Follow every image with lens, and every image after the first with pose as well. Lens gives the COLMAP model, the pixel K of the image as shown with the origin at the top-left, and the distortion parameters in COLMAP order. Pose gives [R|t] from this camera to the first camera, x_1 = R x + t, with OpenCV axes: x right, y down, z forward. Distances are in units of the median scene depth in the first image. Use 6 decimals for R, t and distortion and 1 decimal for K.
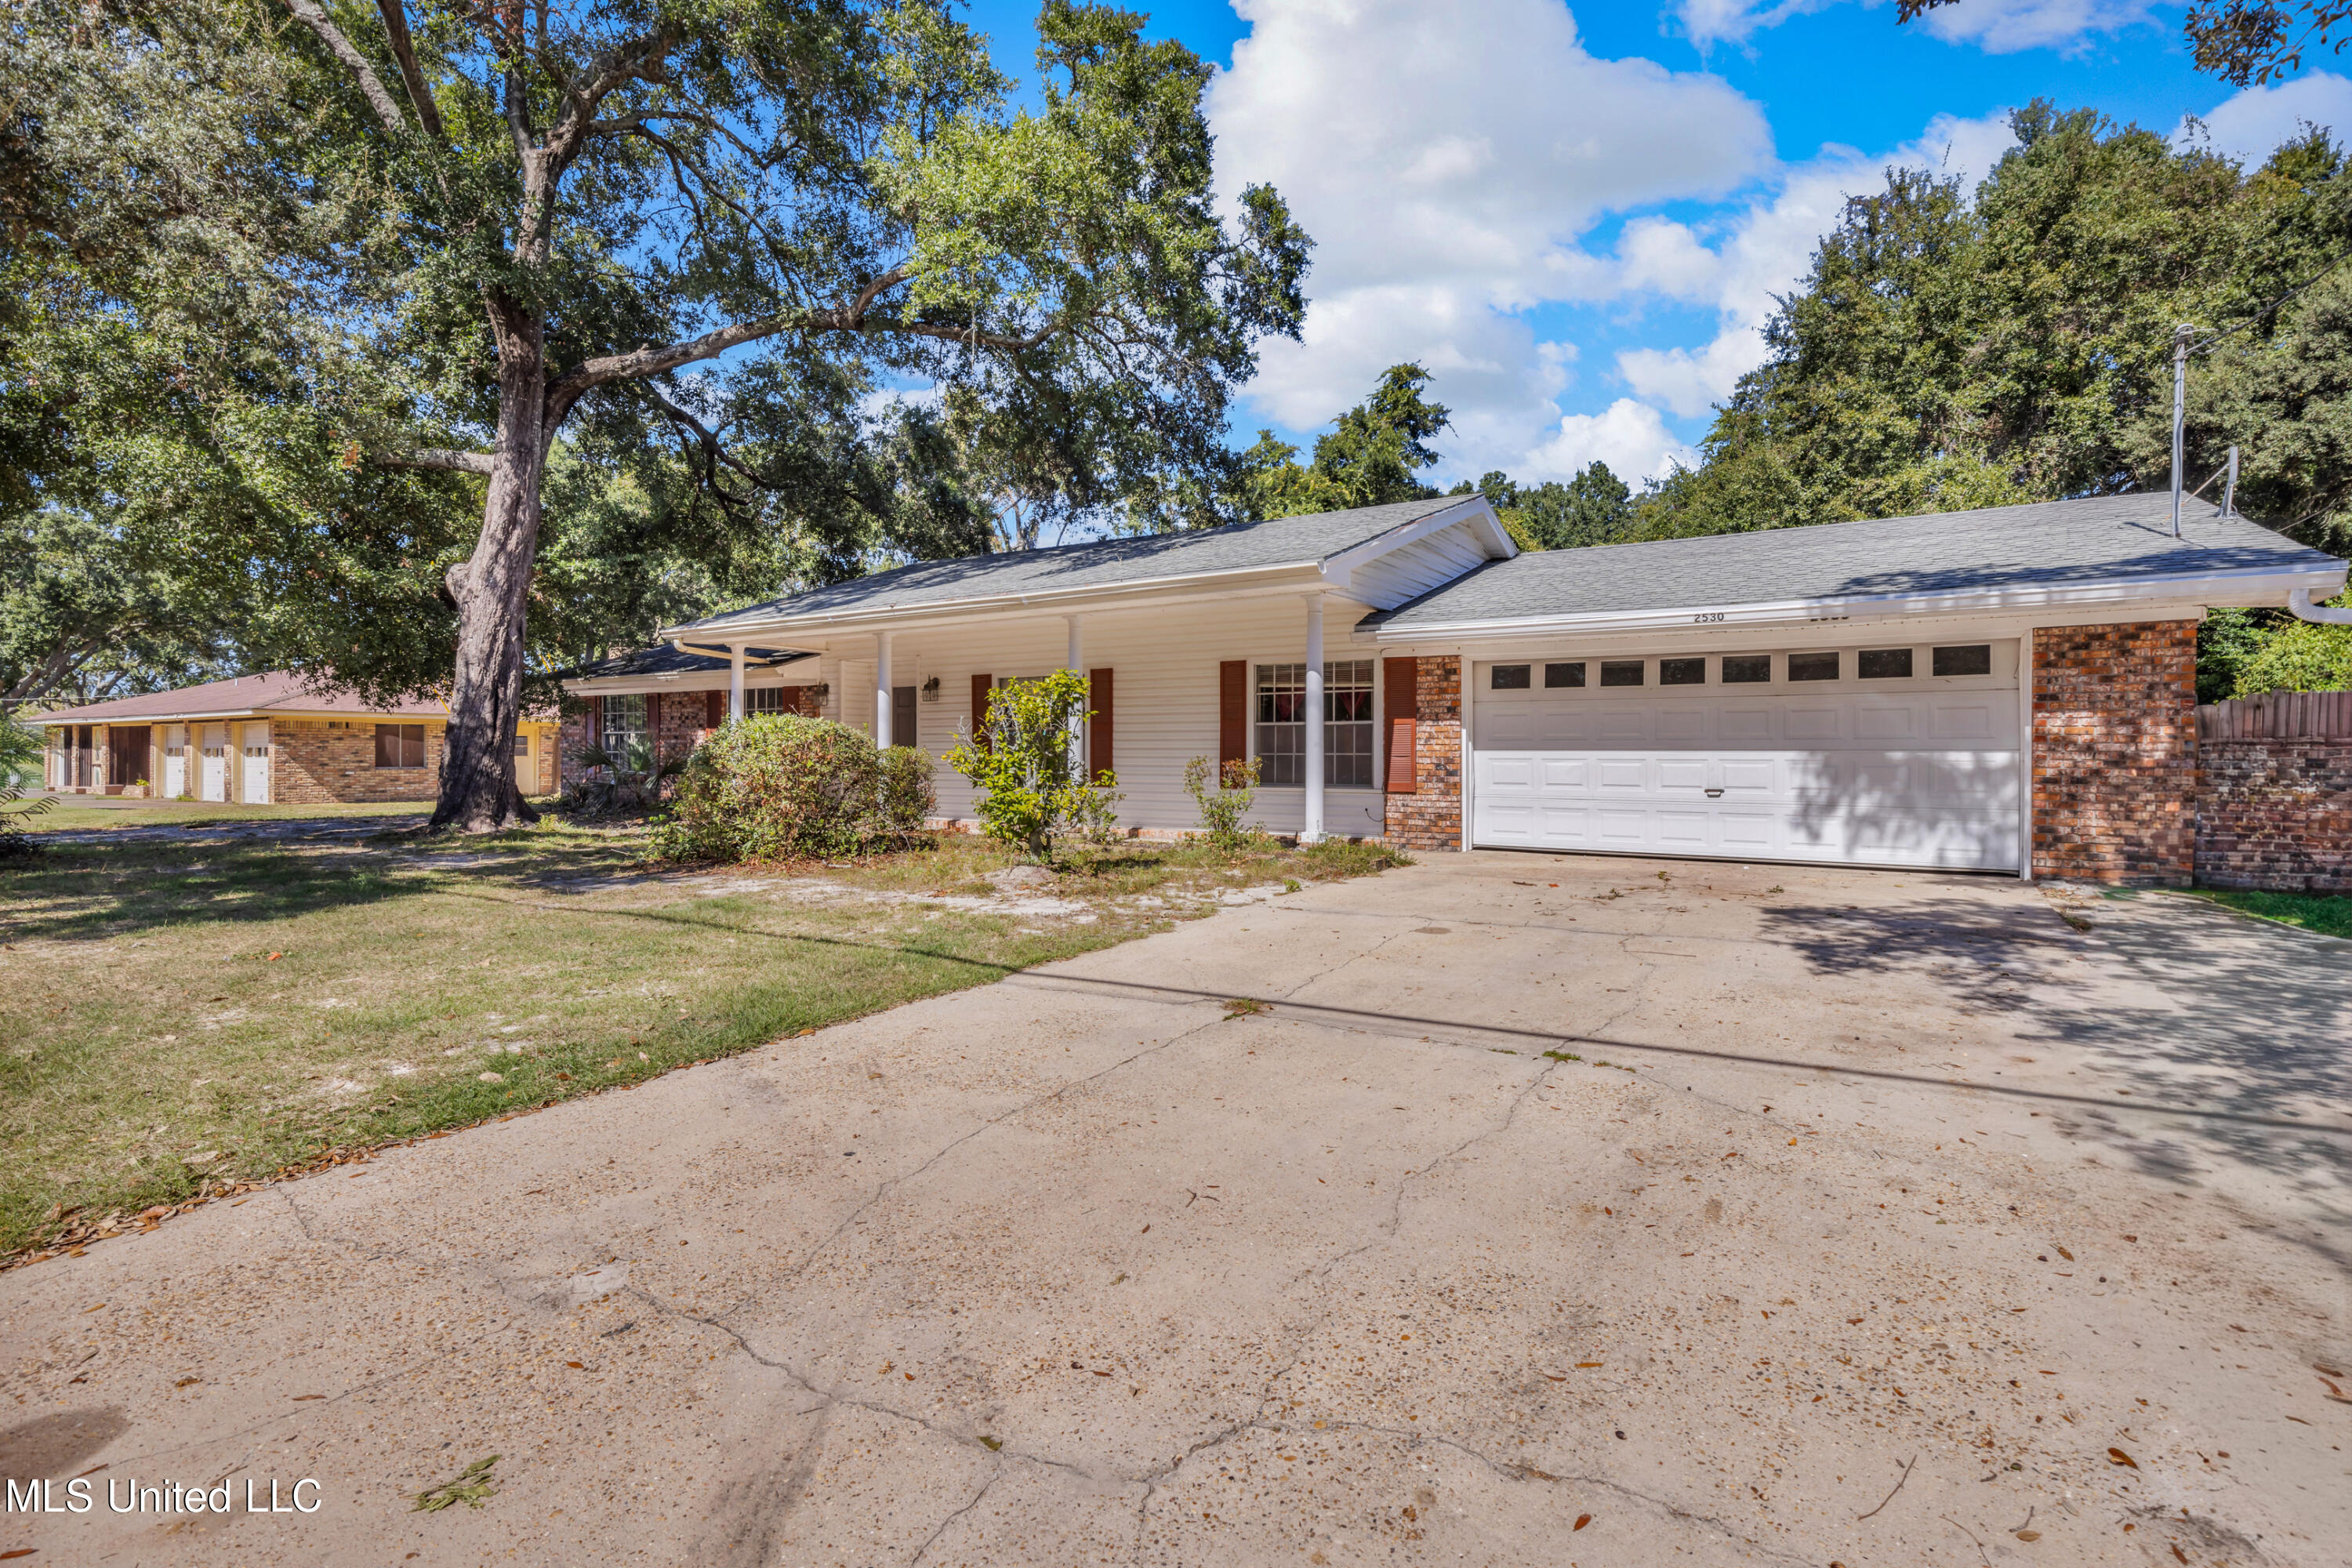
lens RADIAL K [[1086.7, 0, 1194.5], [0, 1086.7, 743.1], [0, 0, 1]] dist [-0.000946, 0.001355]
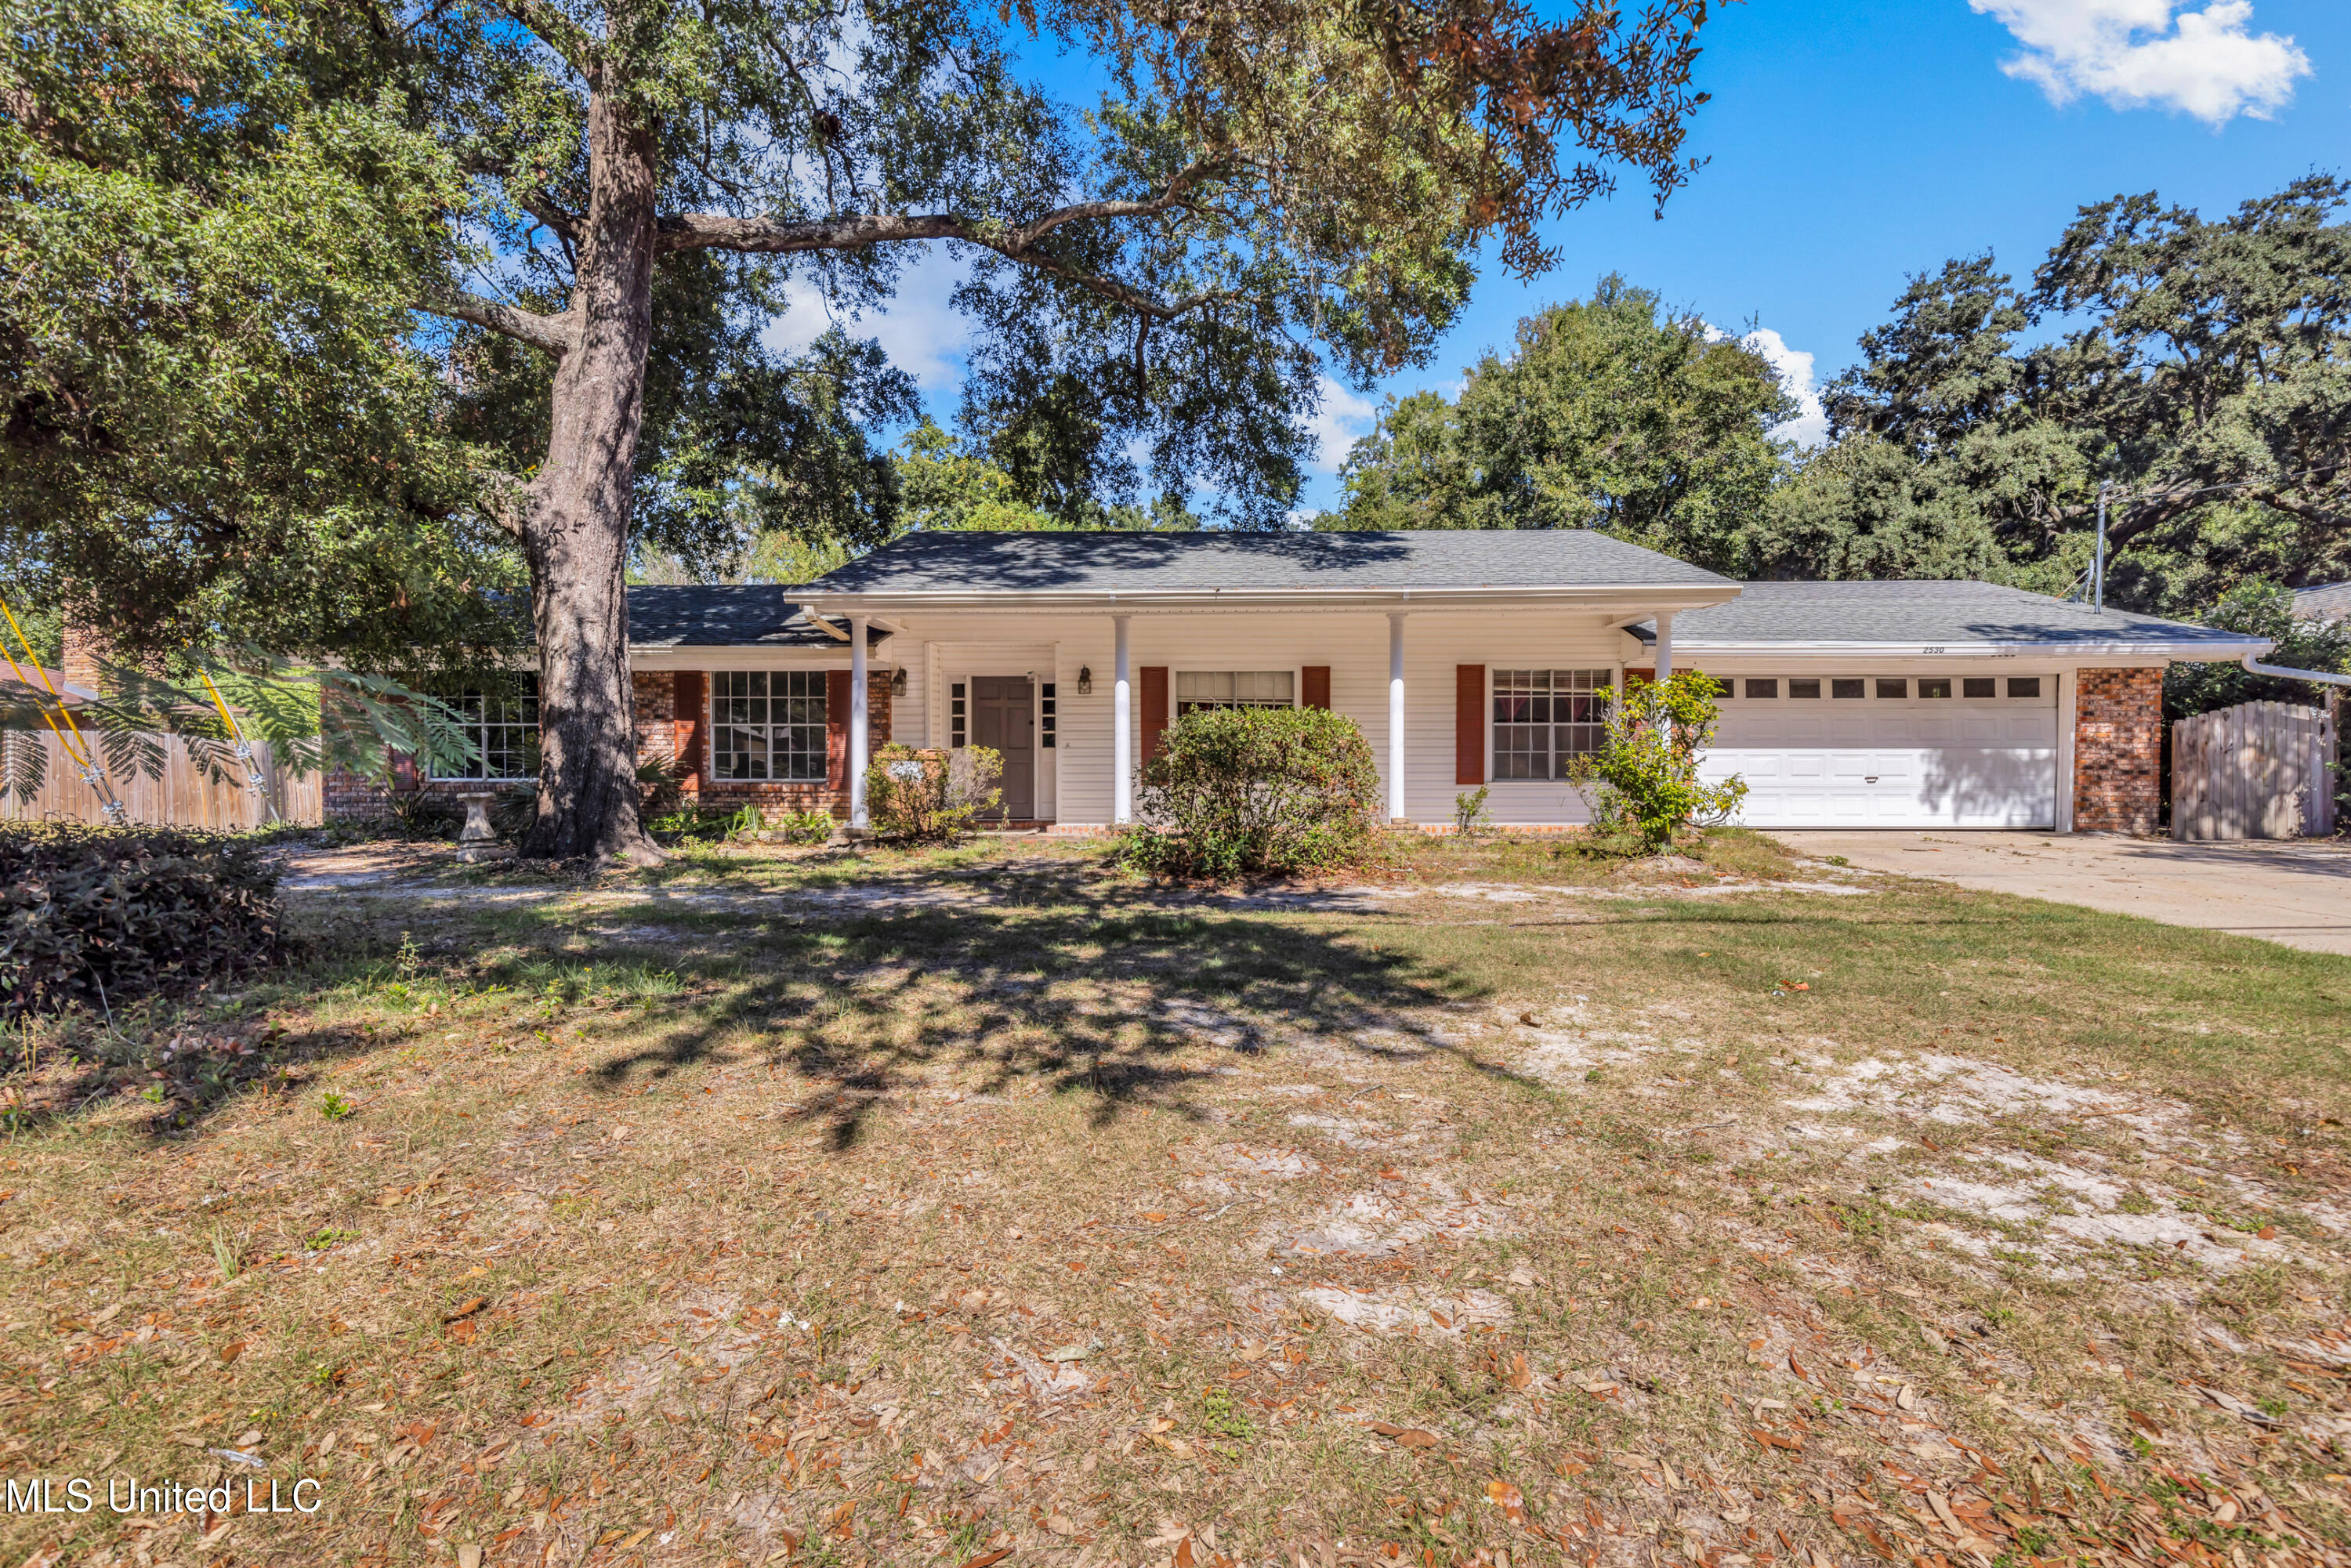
lens RADIAL K [[1081.6, 0, 1178.4], [0, 1081.6, 775.8], [0, 0, 1]] dist [0.002213, 0.000180]
pose [[0.856785, -0.010342, 0.515569, -0.967347], [-0.002429, 0.999707, 0.024089, 0.011045], [-0.515667, -0.021891, 0.856509, 0.294903]]
